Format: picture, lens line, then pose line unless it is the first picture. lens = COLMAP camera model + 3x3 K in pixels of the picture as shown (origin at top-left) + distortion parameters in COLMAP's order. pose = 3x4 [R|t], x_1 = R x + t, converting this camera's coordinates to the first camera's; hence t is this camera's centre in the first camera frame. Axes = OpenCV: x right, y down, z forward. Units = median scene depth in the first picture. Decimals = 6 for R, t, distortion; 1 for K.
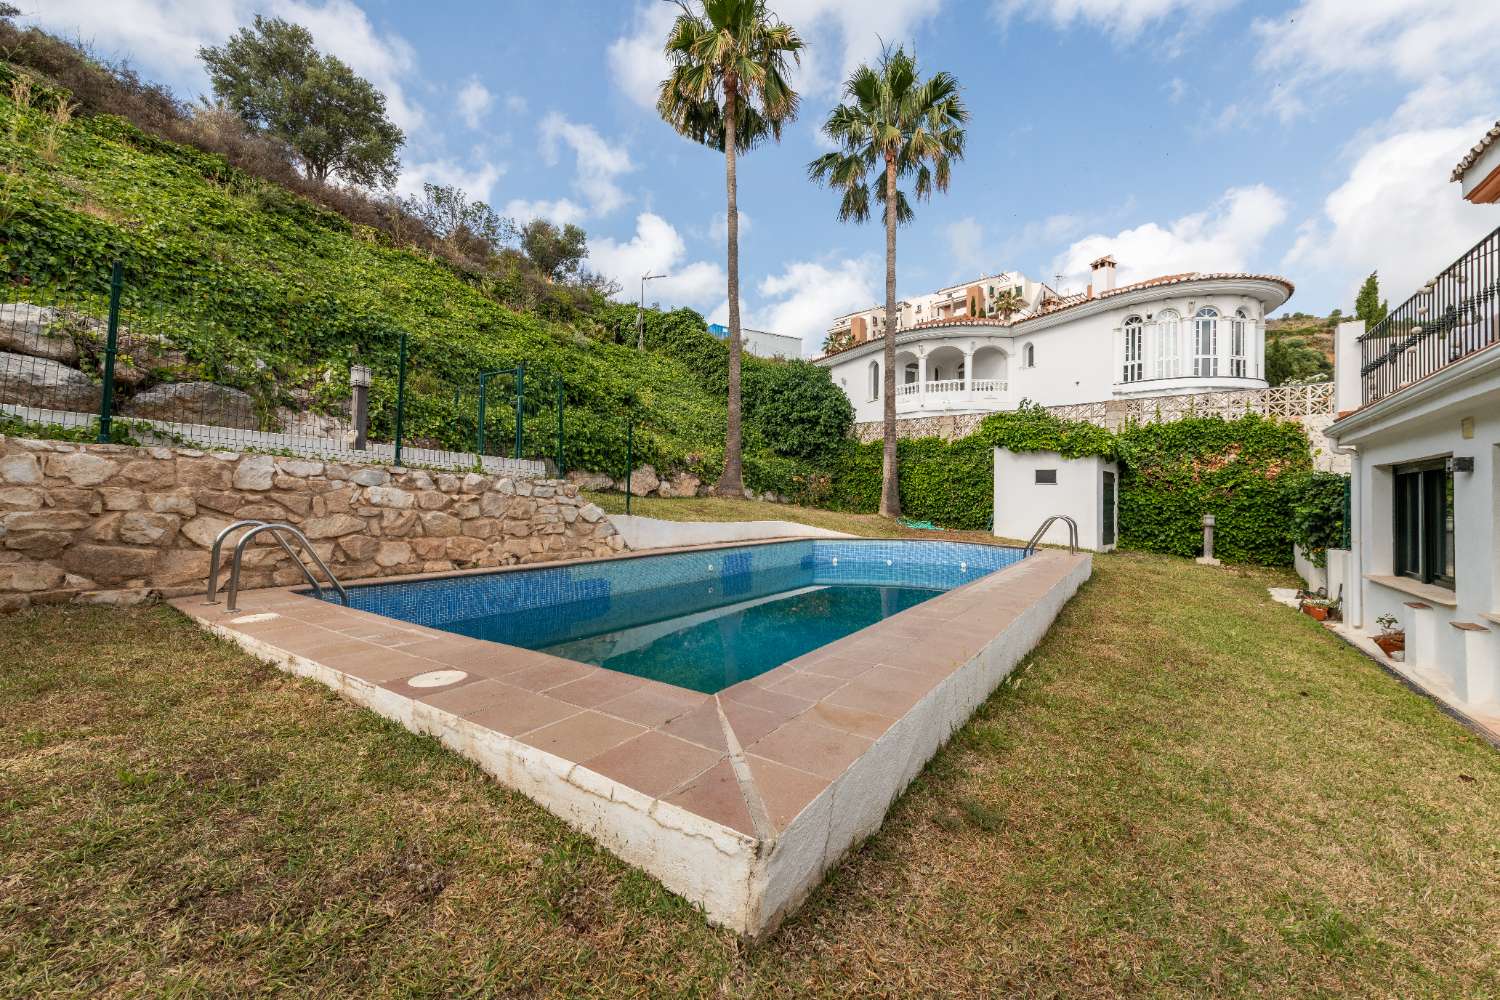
lens RADIAL K [[595.3, 0, 750.2], [0, 595.3, 501.9], [0, 0, 1]] dist [0.013067, -0.004488]
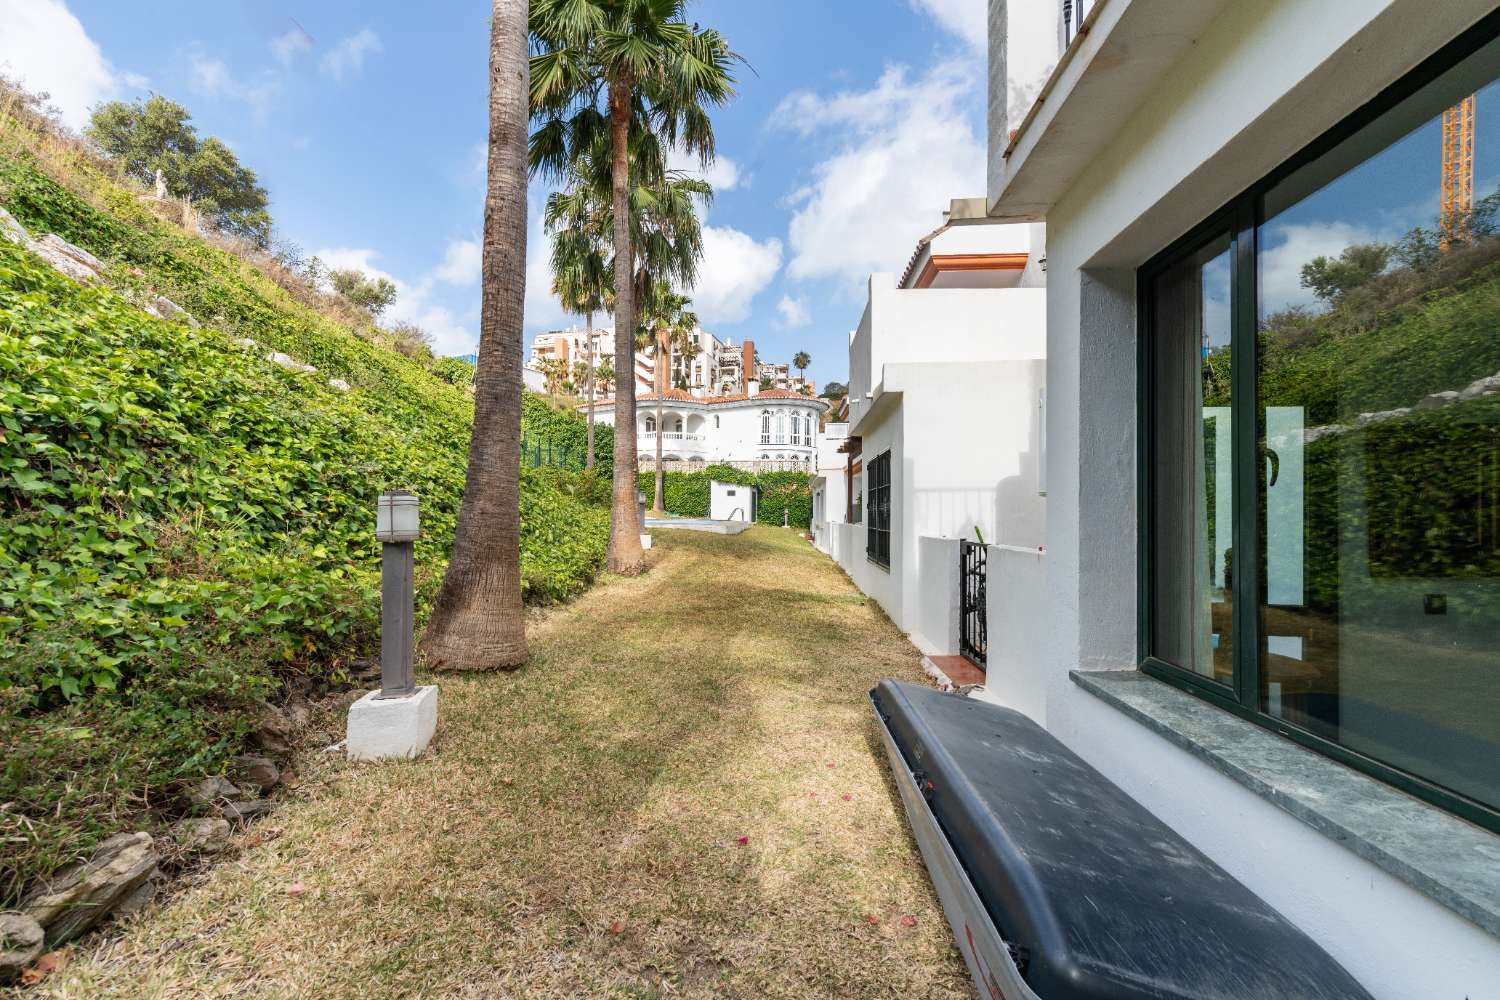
lens RADIAL K [[595.3, 0, 748.0], [0, 595.3, 503.1], [0, 0, 1]] dist [0.013067, -0.004488]
pose [[0.866616, 0.006507, 0.498934, -0.485697], [-0.002116, 0.999954, -0.009366, 0.015231], [-0.498972, 0.007060, 0.866589, -0.838234]]
